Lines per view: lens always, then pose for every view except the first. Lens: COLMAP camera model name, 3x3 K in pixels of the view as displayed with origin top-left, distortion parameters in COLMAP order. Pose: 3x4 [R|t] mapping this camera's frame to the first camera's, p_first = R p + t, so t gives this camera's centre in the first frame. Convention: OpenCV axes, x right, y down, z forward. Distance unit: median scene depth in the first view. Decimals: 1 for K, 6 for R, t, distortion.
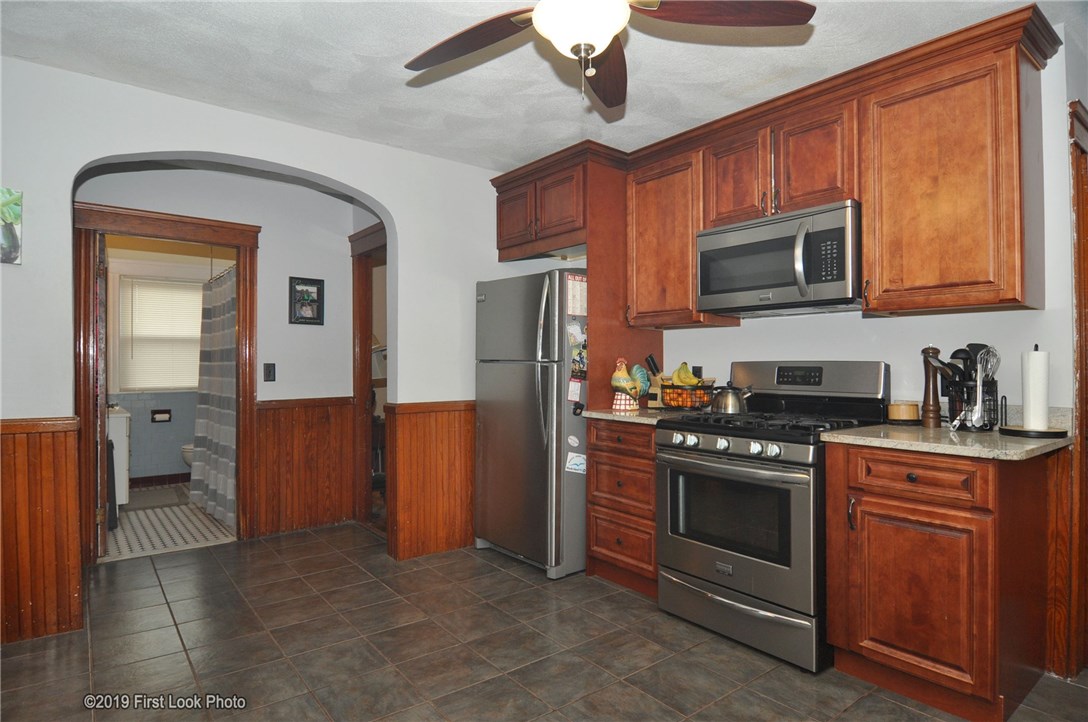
lens RADIAL K [[590.7, 0, 564.3], [0, 590.7, 364.0], [0, 0, 1]] dist [-0.014566, -0.004049]
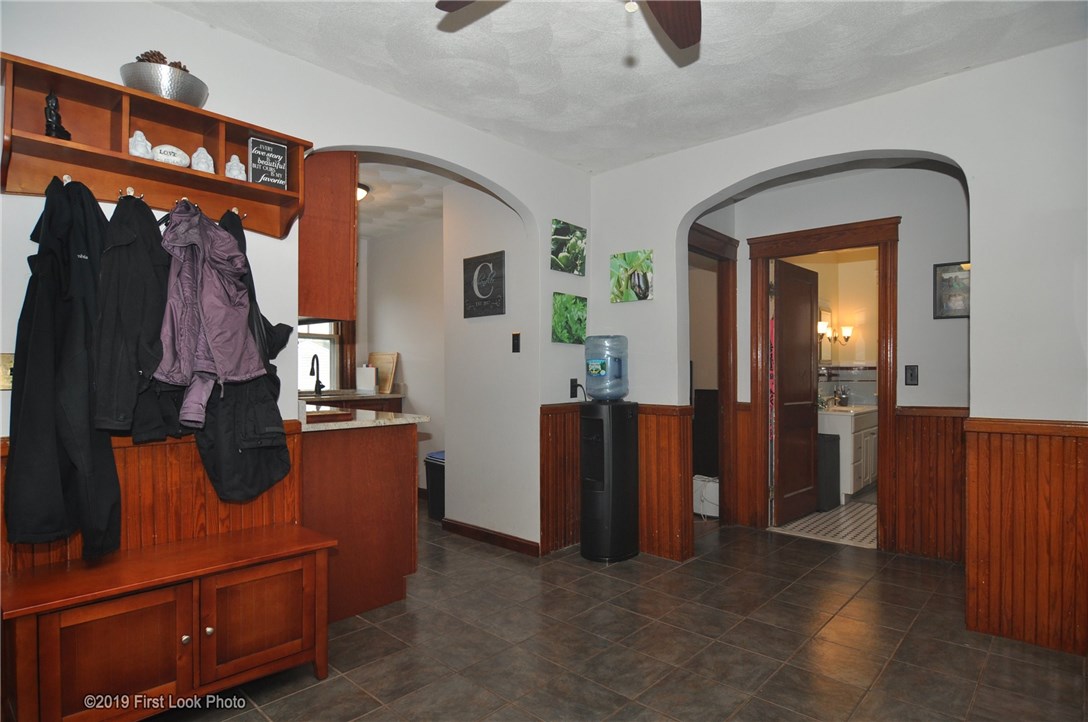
lens RADIAL K [[590.7, 0, 539.2], [0, 590.7, 381.7], [0, 0, 1]] dist [-0.014566, -0.004049]
pose [[0.144994, 0.014968, -0.989319, 0.369746], [0.005004, 0.999862, 0.015861, 0.008294], [0.989420, -0.007251, 0.144899, 0.368050]]
